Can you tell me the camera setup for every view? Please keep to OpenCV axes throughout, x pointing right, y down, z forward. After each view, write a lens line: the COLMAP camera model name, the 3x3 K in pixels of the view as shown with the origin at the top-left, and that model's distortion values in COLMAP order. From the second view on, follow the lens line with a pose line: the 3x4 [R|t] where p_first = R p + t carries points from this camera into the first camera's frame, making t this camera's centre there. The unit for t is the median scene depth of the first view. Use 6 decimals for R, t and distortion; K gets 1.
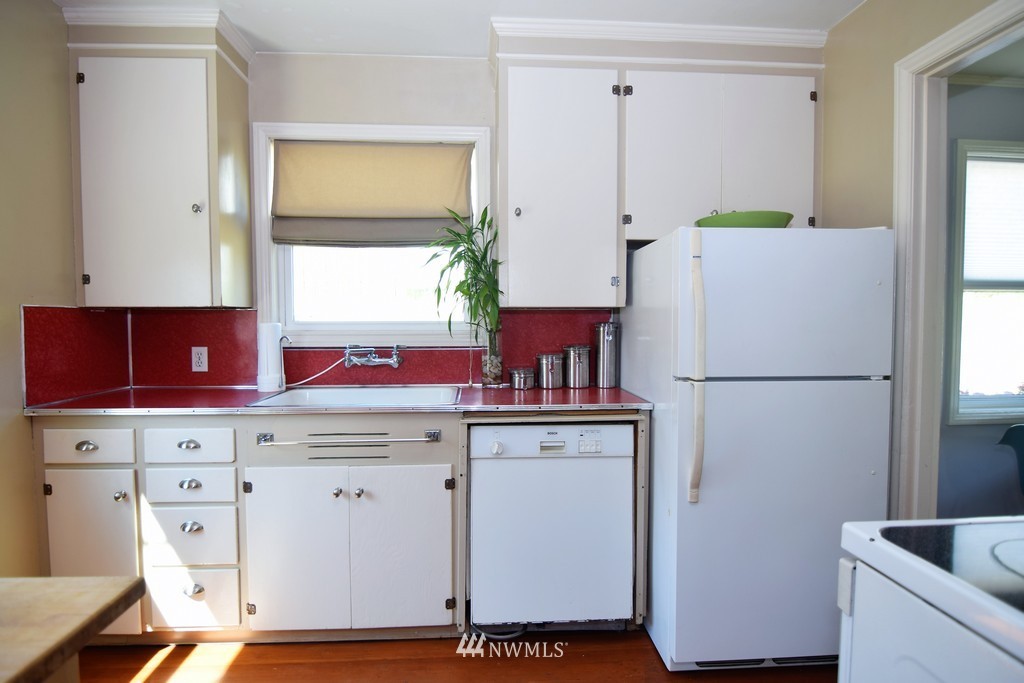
lens RADIAL K [[509.7, 0, 509.5], [0, 509.7, 338.2], [0, 0, 1]] dist [-0.010522, -0.006279]
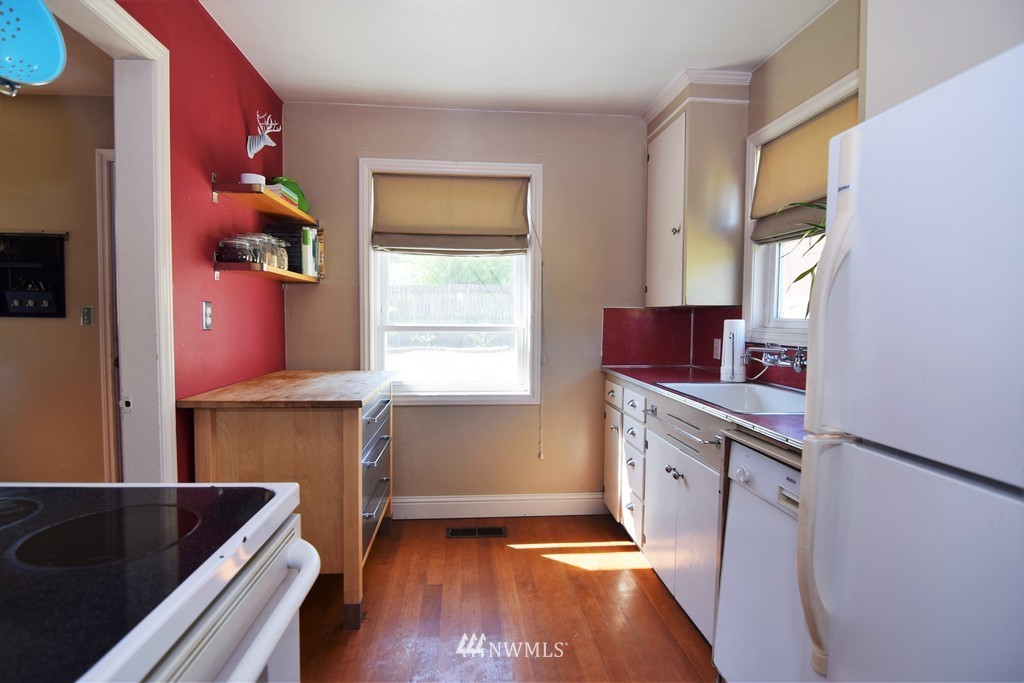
lens RADIAL K [[509.7, 0, 515.5], [0, 509.7, 341.1], [0, 0, 1]] dist [-0.010522, -0.006279]
pose [[0.038676, 0.050583, -0.997971, 0.617605], [-0.046305, 0.997736, 0.048777, -0.015567], [0.998178, 0.044325, 0.040931, 0.488095]]
